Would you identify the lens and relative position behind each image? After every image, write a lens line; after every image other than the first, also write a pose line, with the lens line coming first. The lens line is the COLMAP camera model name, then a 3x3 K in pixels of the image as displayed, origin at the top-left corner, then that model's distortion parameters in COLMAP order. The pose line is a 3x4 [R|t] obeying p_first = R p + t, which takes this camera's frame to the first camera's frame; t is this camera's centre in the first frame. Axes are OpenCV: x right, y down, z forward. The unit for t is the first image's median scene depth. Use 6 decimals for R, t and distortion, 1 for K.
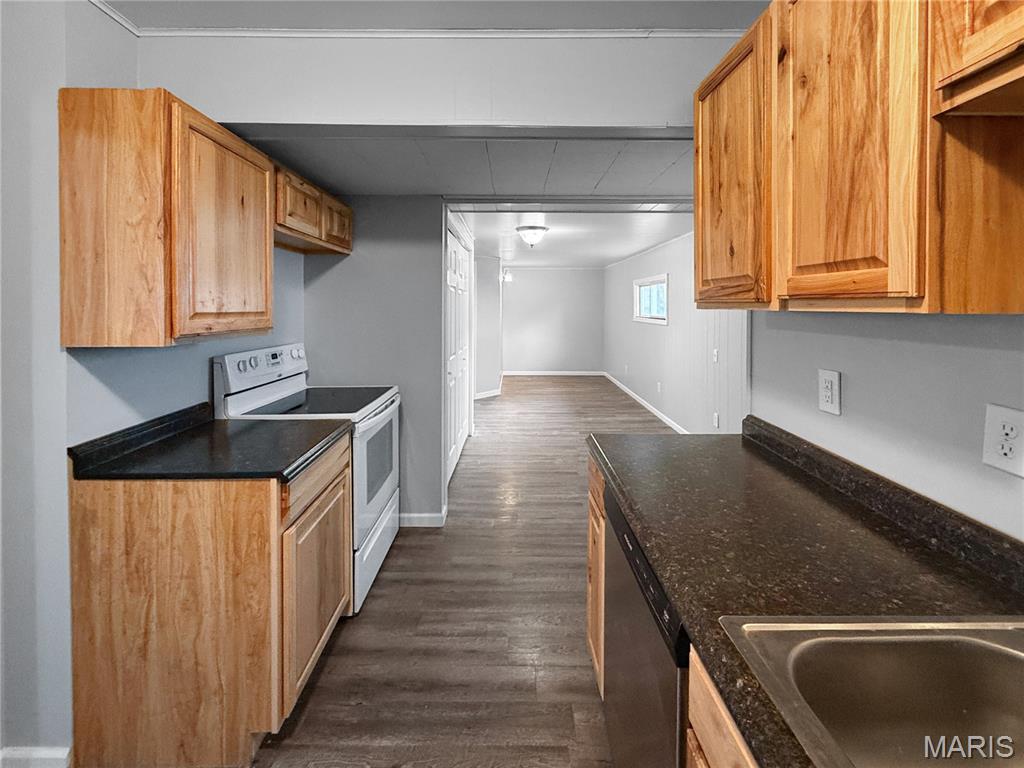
lens RADIAL K [[417.2, 0, 511.3], [0, 417.2, 390.3], [0, 0, 1]] dist [-0.001187, -0.000017]
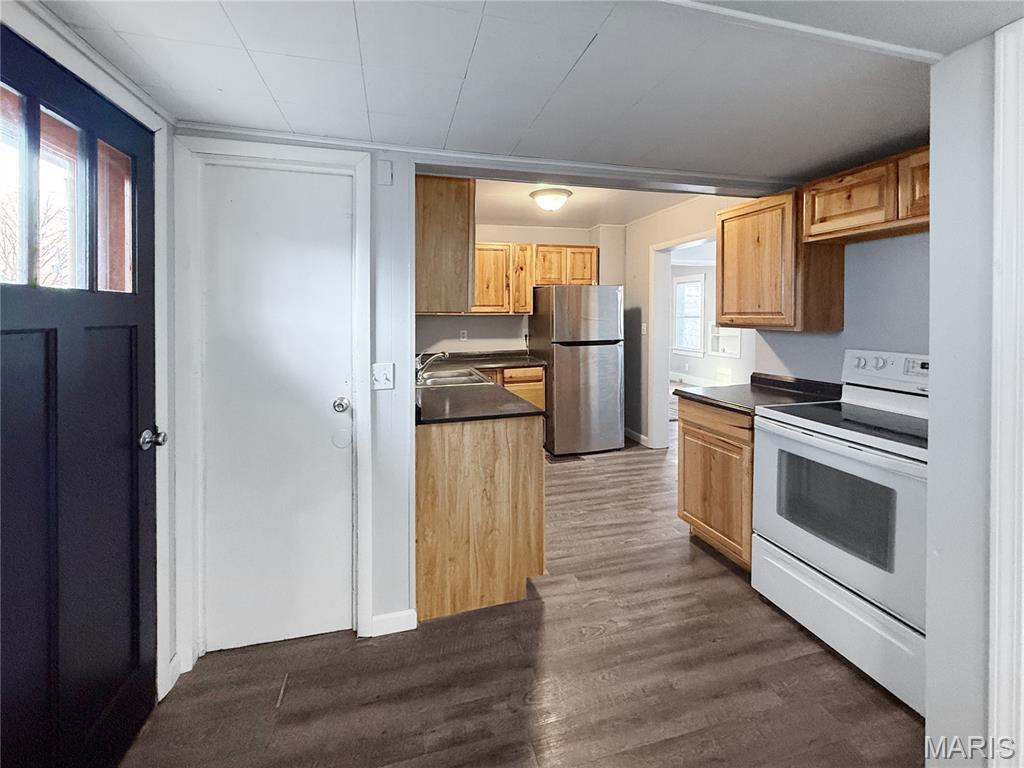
lens RADIAL K [[417.2, 0, 511.3], [0, 417.2, 390.3], [0, 0, 1]] dist [-0.001187, -0.000017]
pose [[-0.963153, 0.054180, -0.263440, 0.199839], [-0.047289, 0.930126, 0.364184, -0.126737], [0.264763, 0.363223, -0.893291, 0.642683]]
